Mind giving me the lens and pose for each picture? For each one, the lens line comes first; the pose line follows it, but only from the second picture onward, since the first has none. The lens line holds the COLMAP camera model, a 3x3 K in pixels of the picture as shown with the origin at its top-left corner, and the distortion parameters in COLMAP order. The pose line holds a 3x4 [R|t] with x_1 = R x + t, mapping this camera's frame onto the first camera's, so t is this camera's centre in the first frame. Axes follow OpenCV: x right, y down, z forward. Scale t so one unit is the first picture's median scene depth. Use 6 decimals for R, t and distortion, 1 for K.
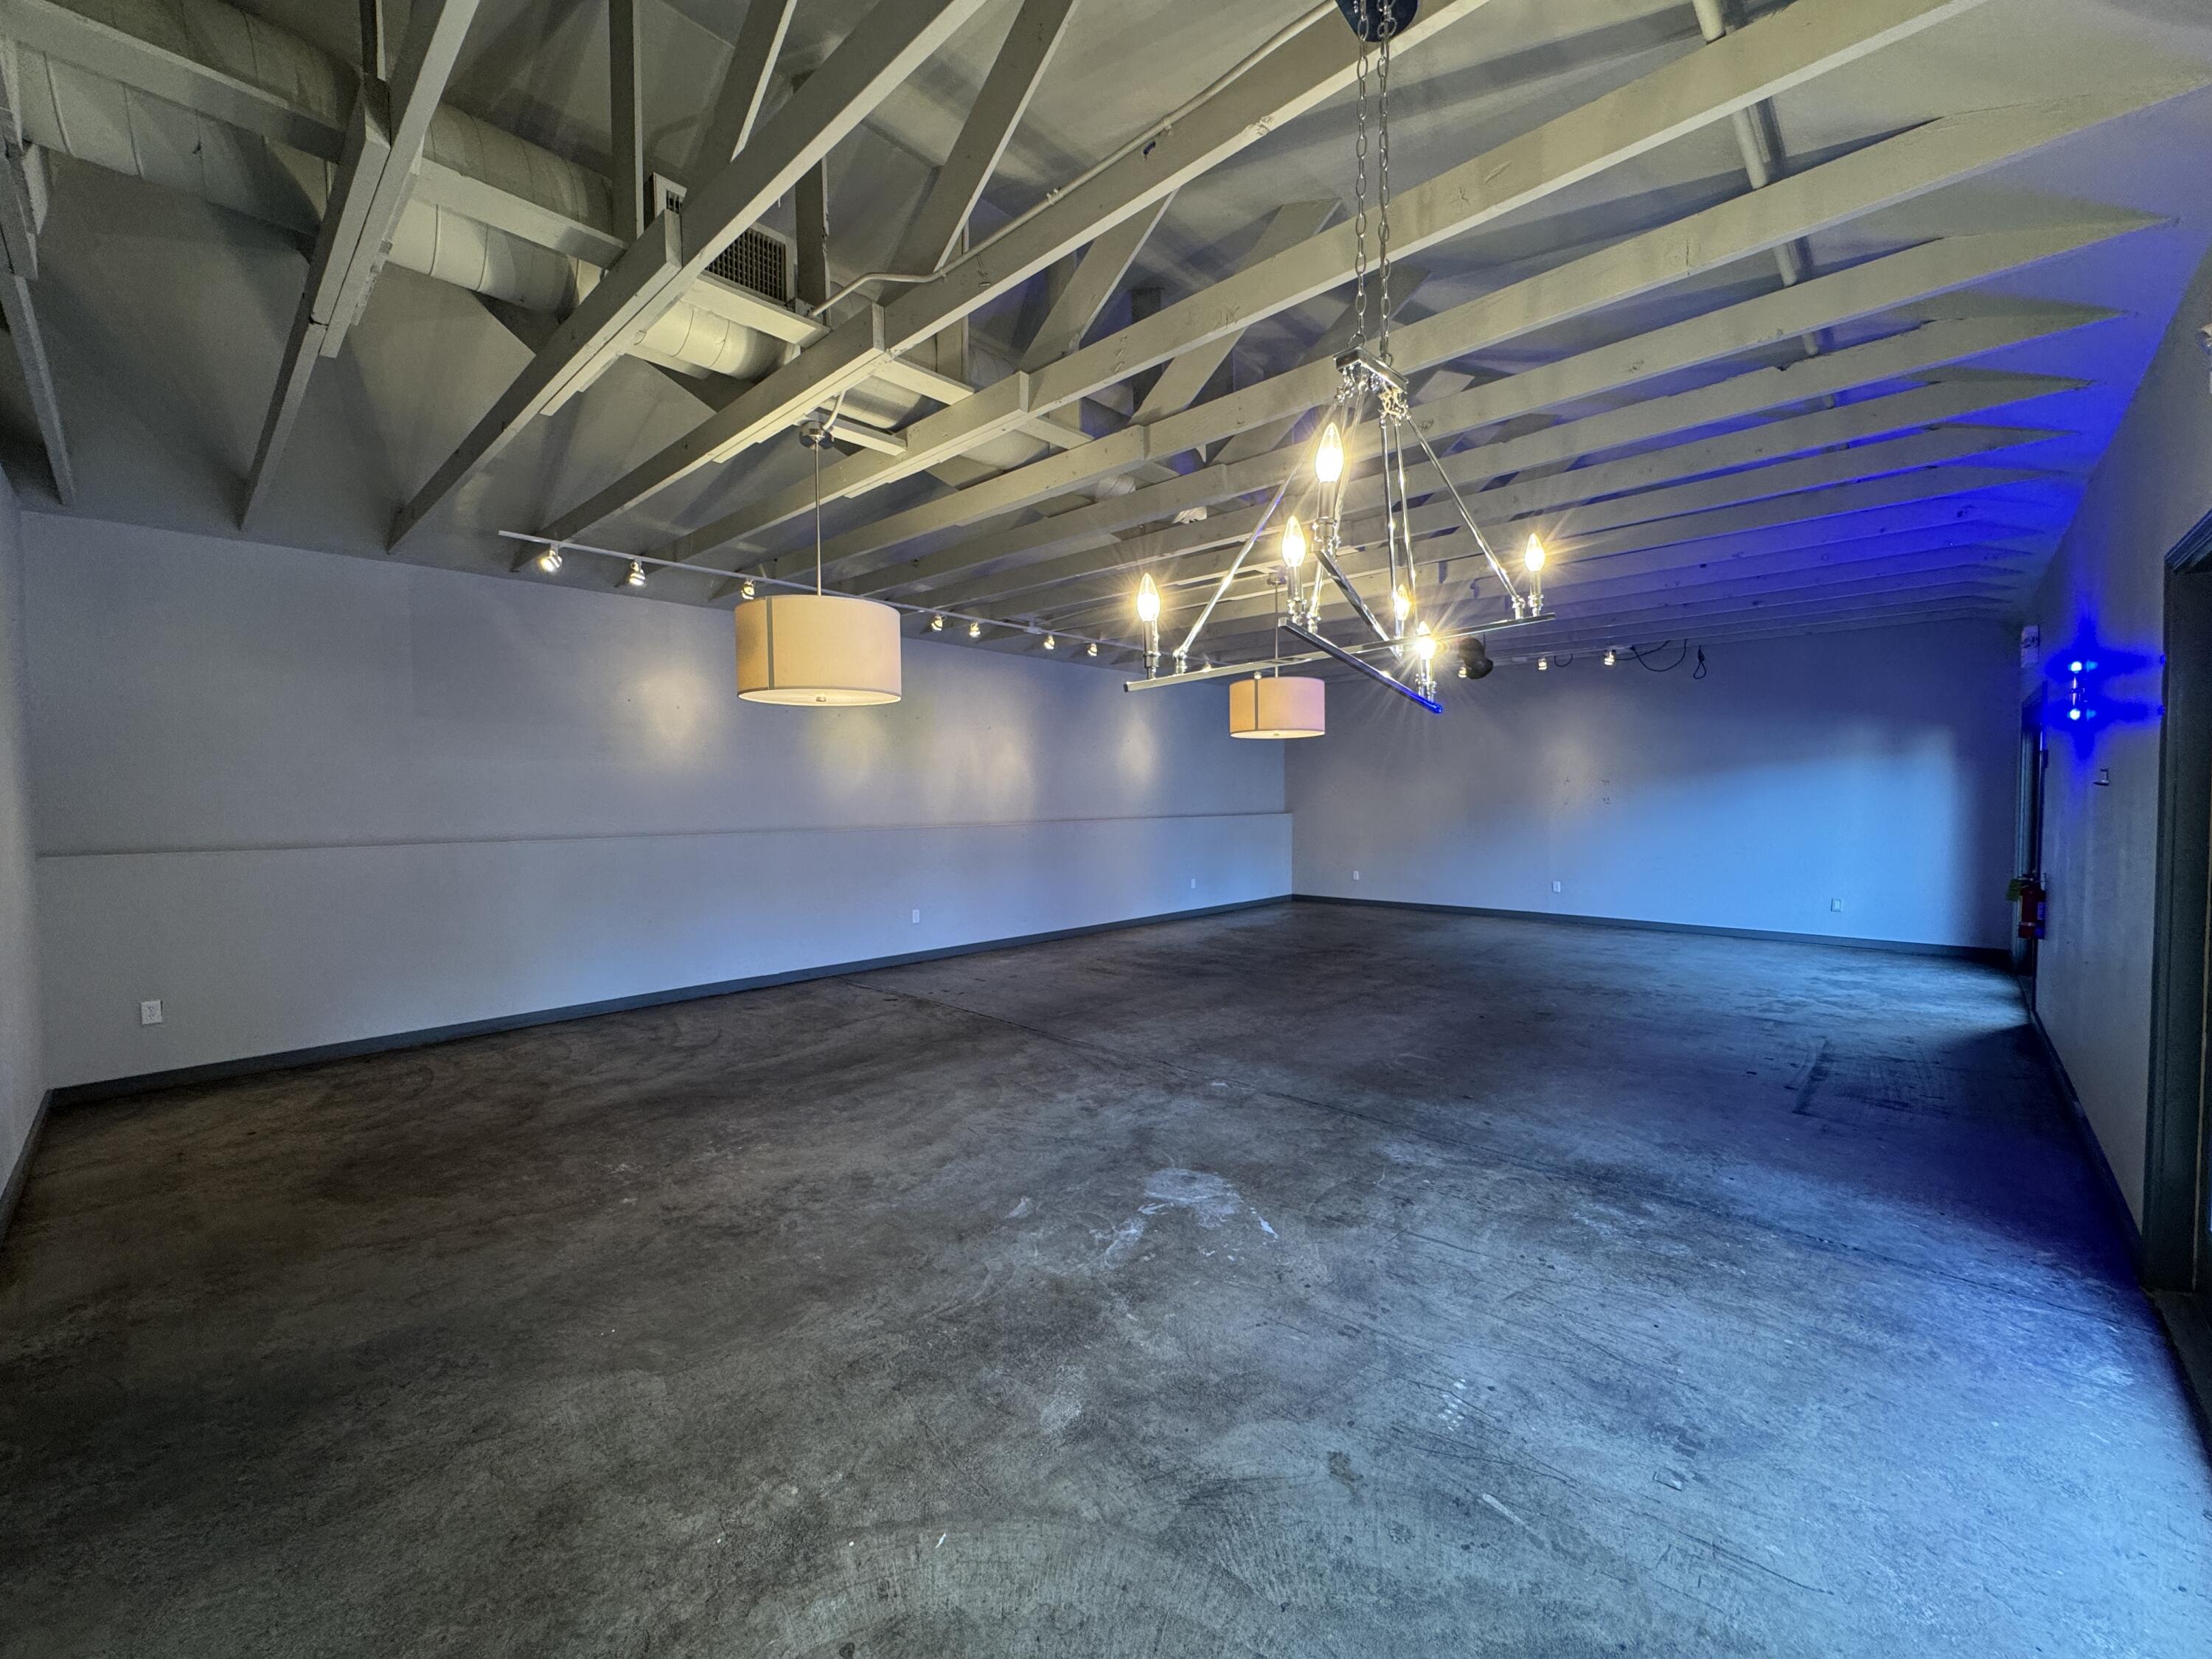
lens RADIAL K [[885.9, 0, 1103.4], [0, 885.9, 825.3], [0, 0, 1]] dist [-0.003865, 0.000004]
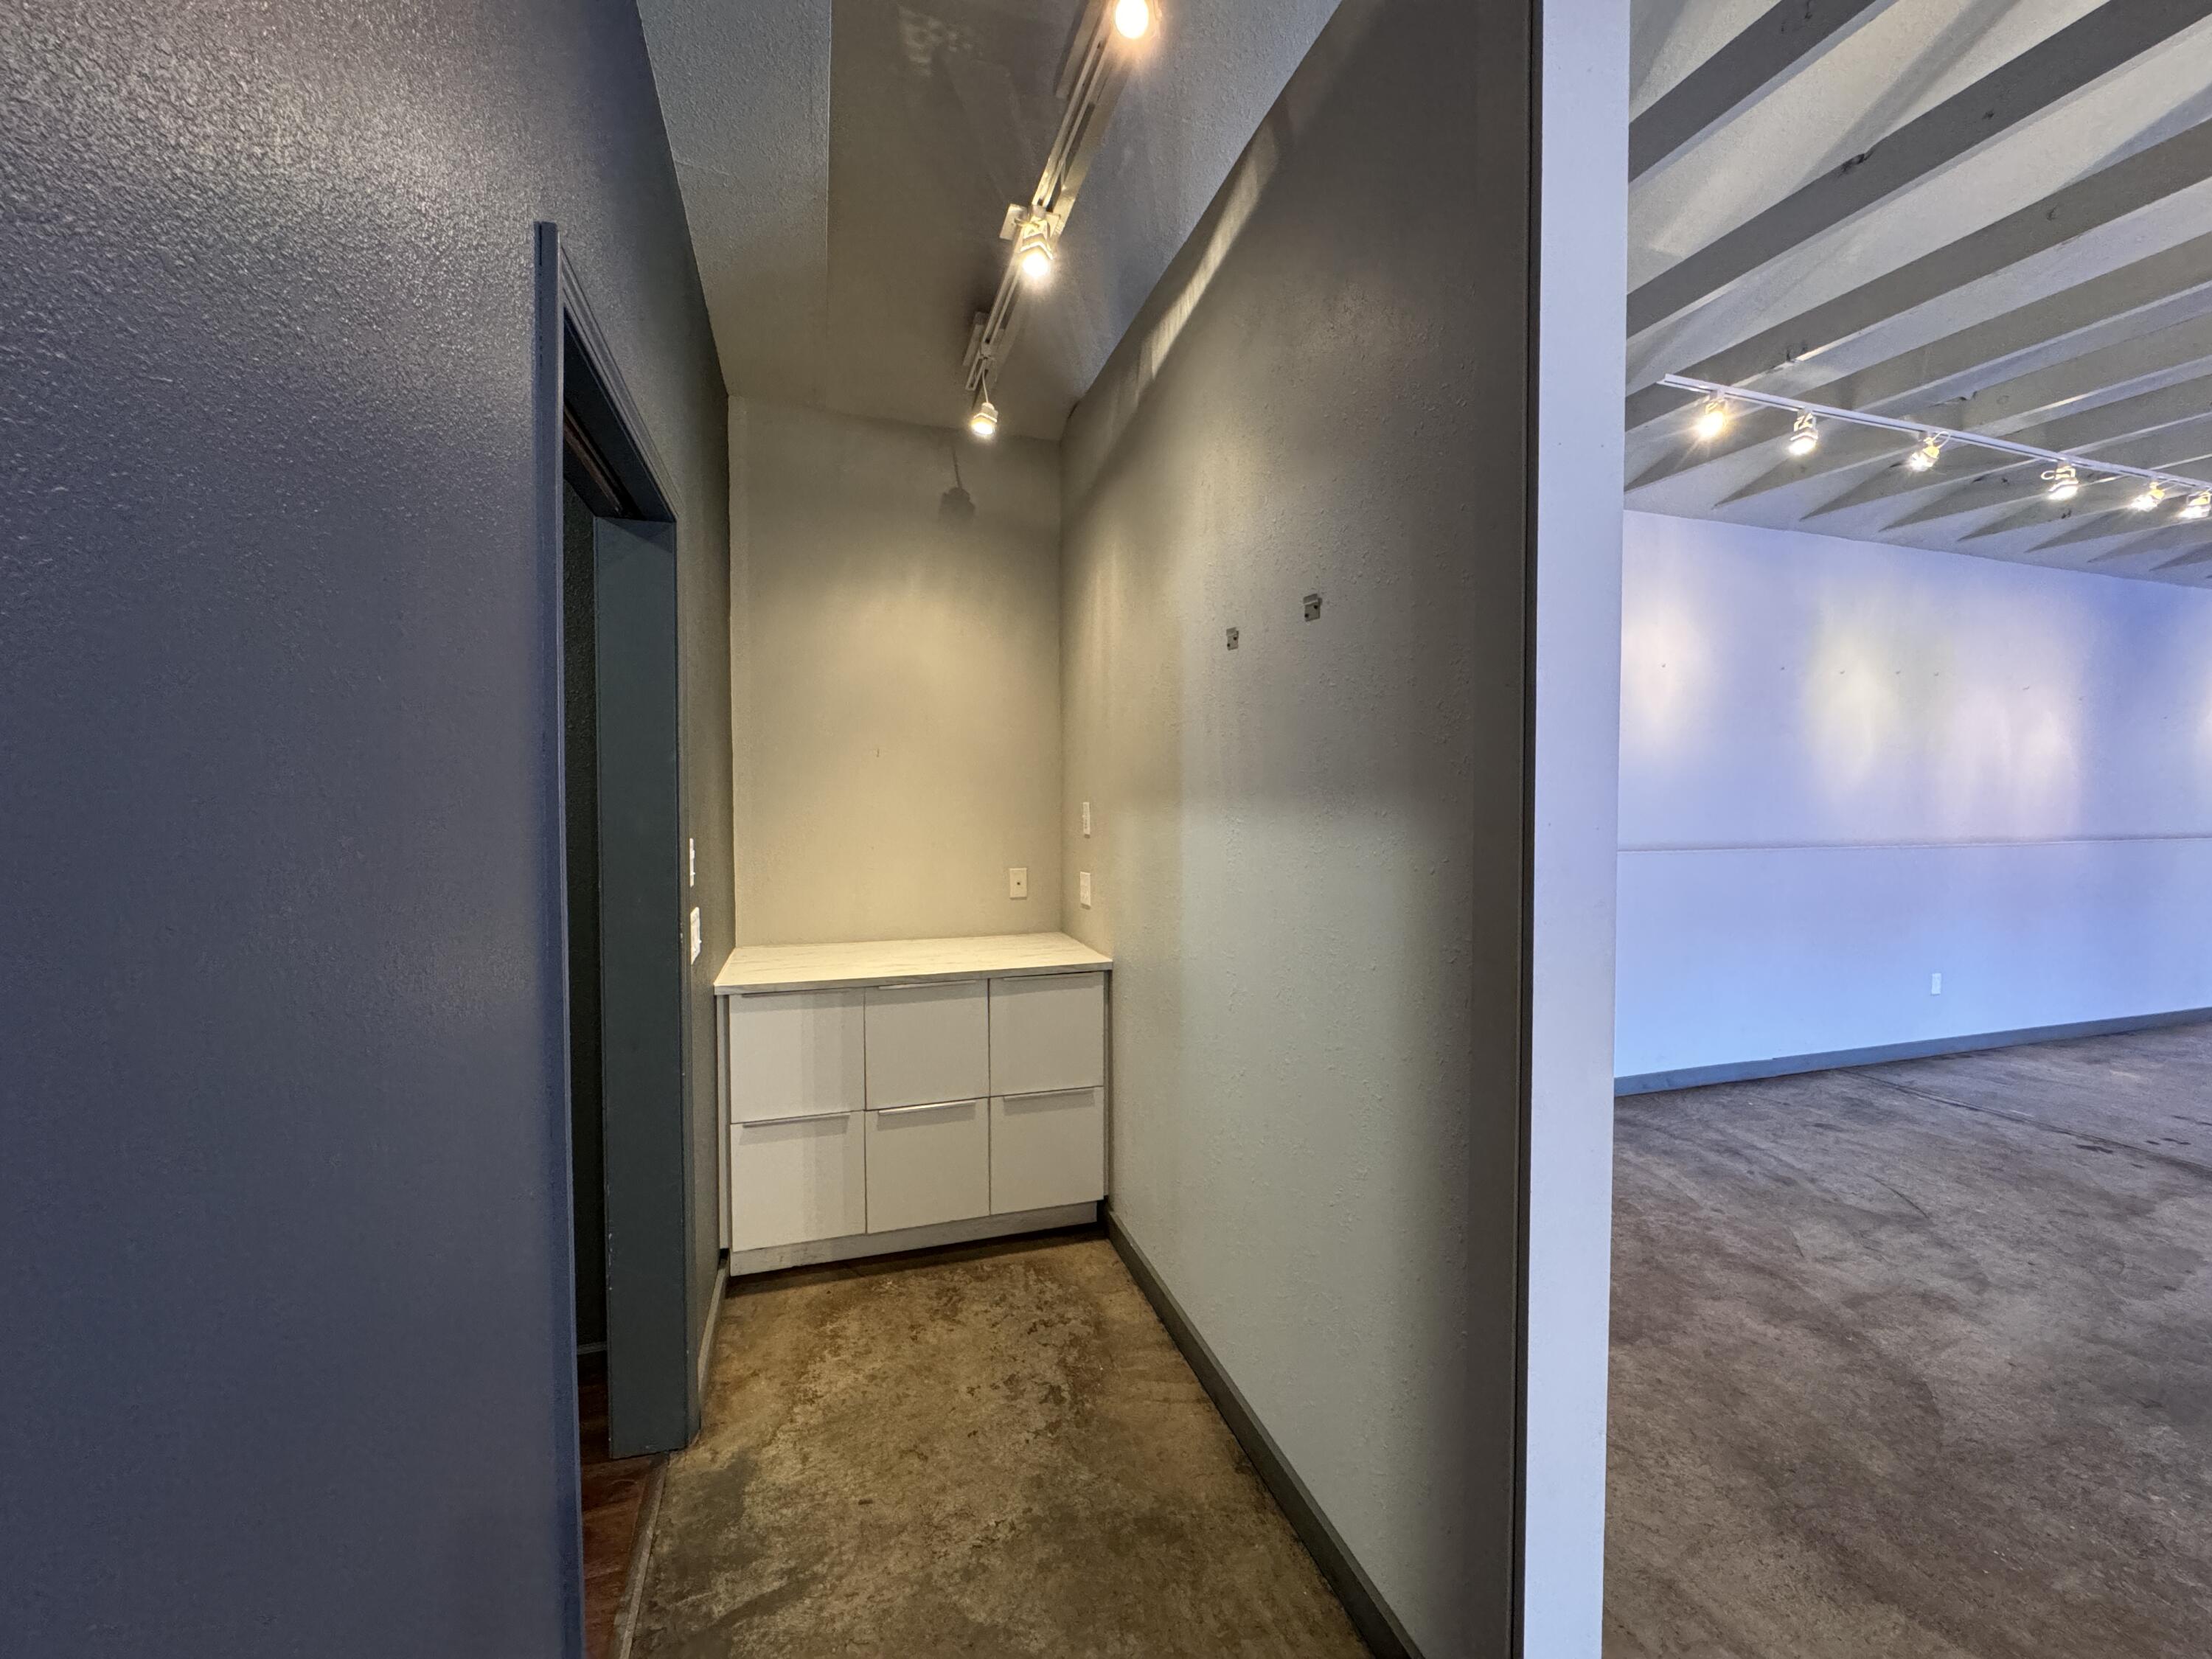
lens RADIAL K [[885.9, 0, 1103.4], [0, 885.9, 825.3], [0, 0, 1]] dist [-0.003865, 0.000004]
pose [[0.873285, 0.023104, -0.486661, -0.831747], [-0.023444, 0.999711, 0.005391, -0.002524], [0.486644, 0.006701, 0.873574, 0.287721]]
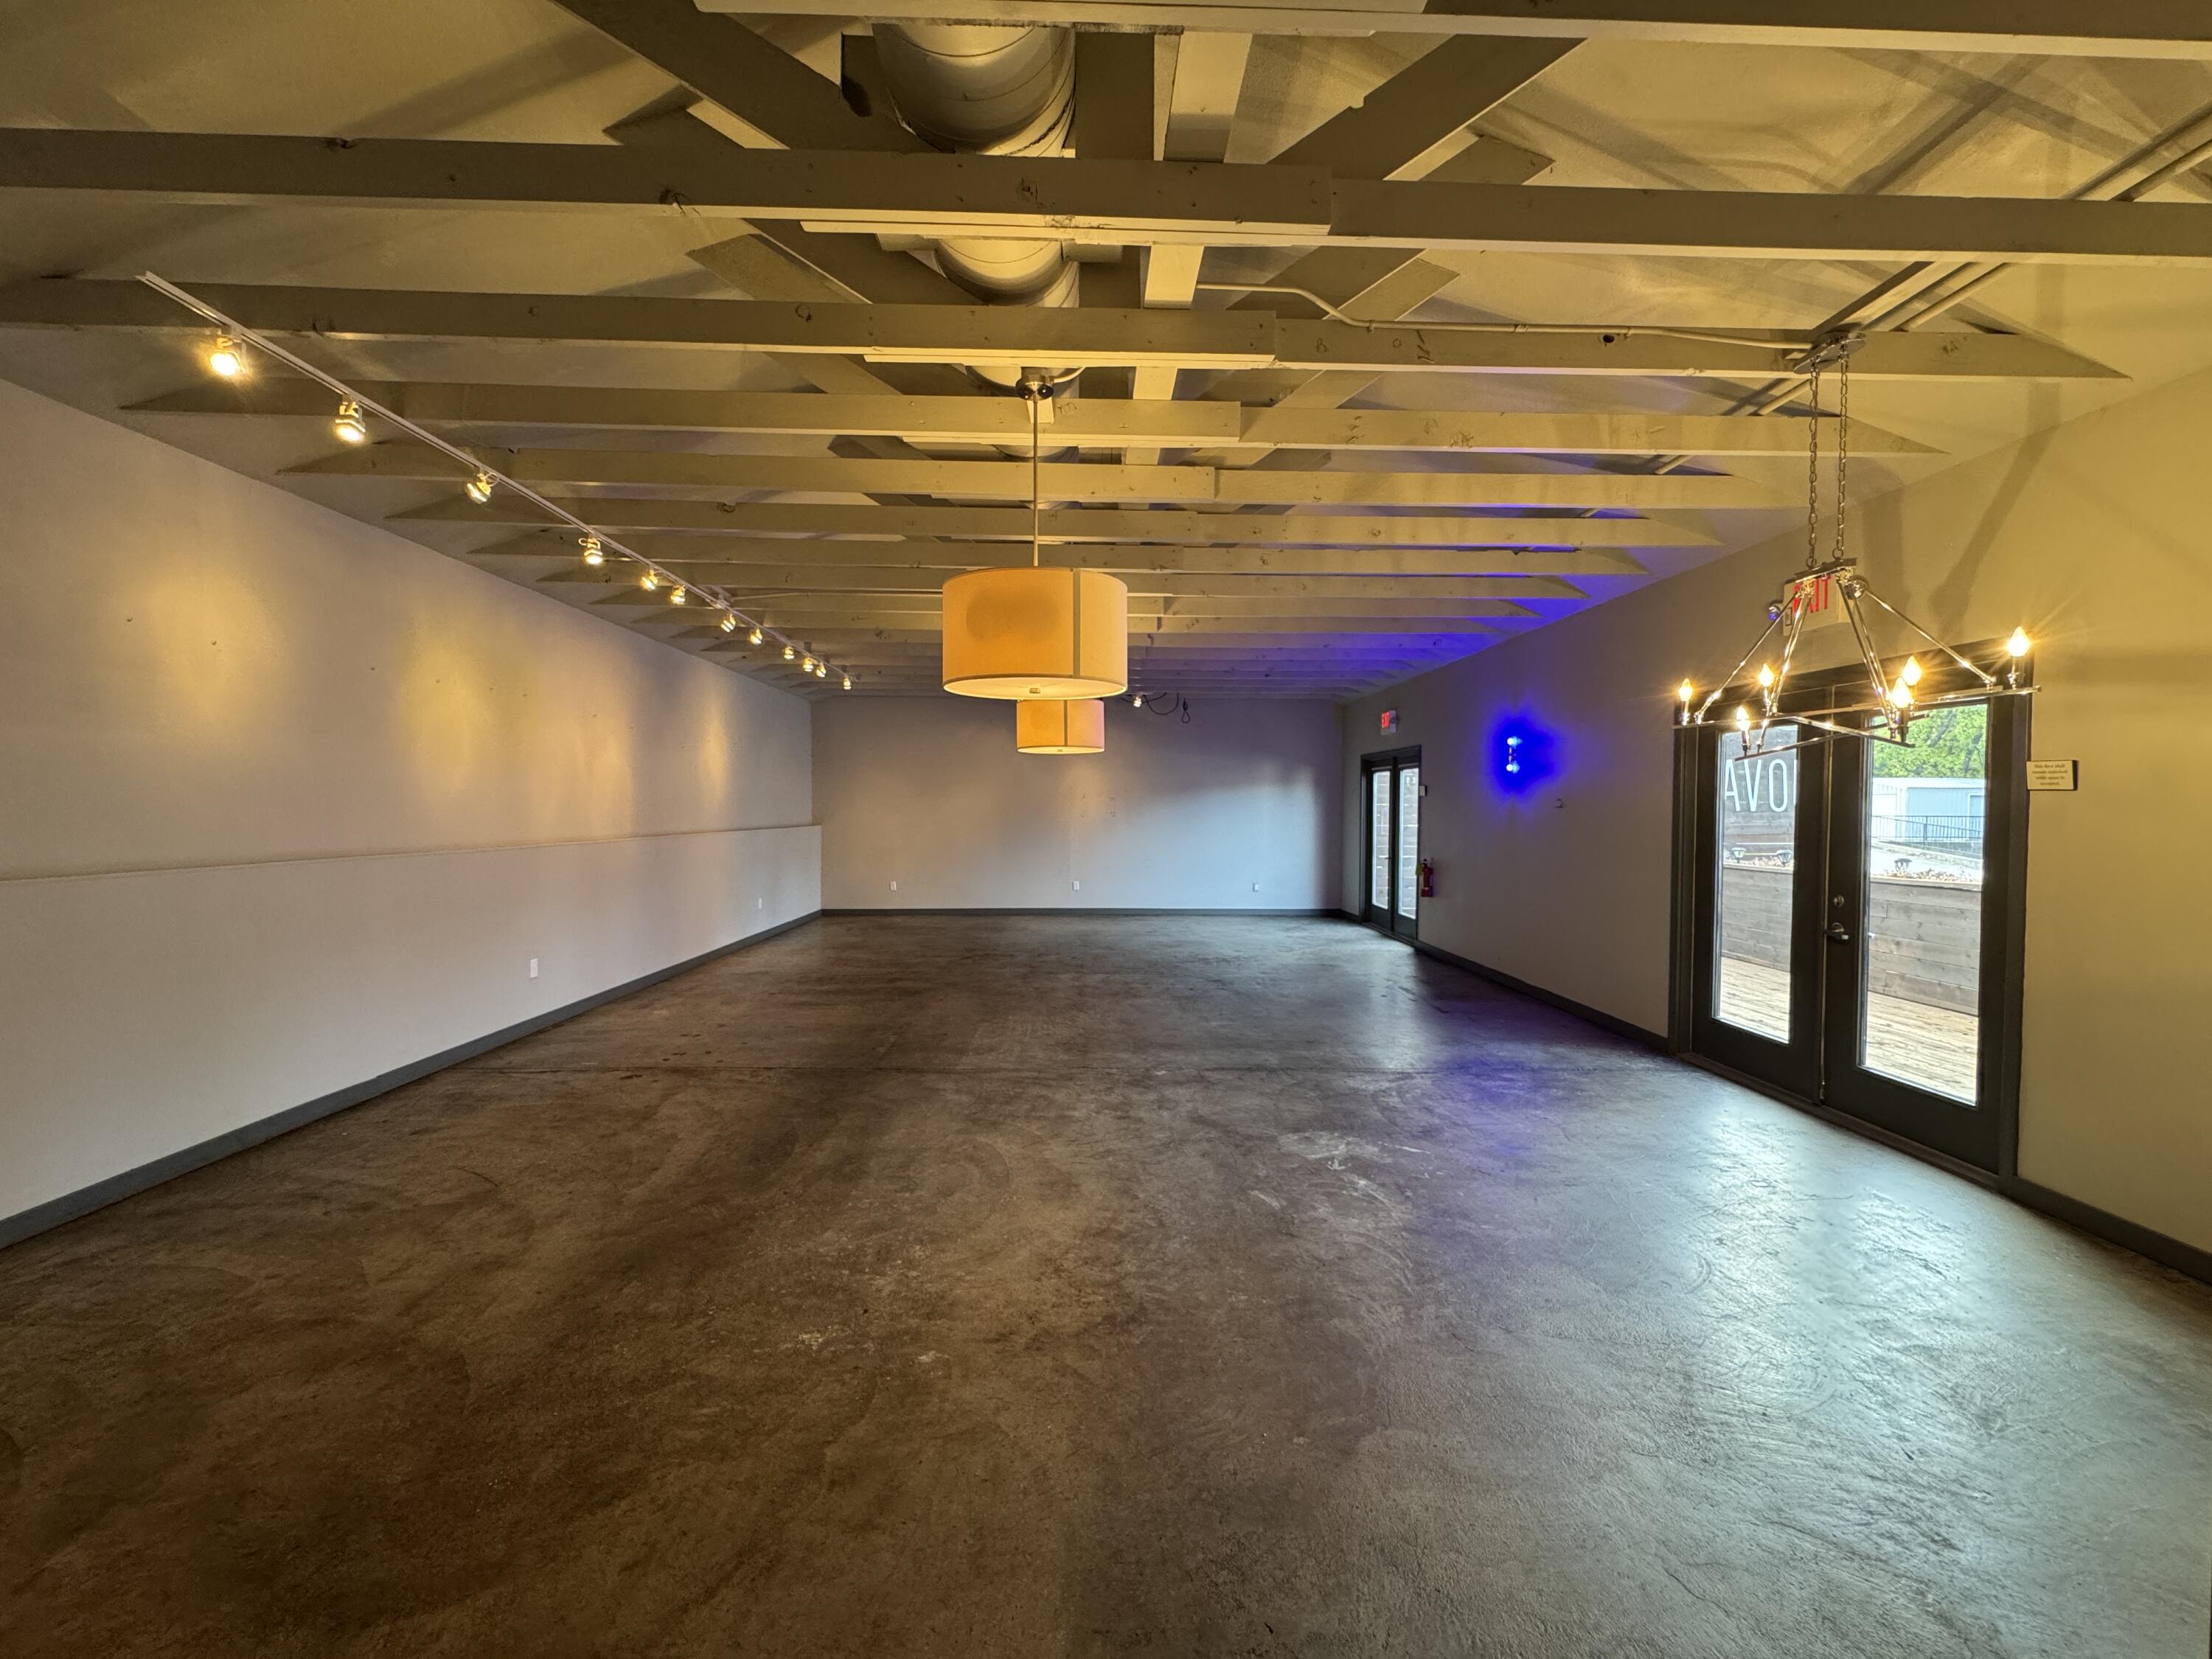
lens RADIAL K [[885.9, 0, 1103.4], [0, 885.9, 825.3], [0, 0, 1]] dist [-0.003865, 0.000004]
pose [[0.711396, -0.004071, 0.702780, -0.752081], [0.014375, 0.999858, -0.008760, -0.002890], [-0.702644, 0.016334, 0.711354, 0.299139]]
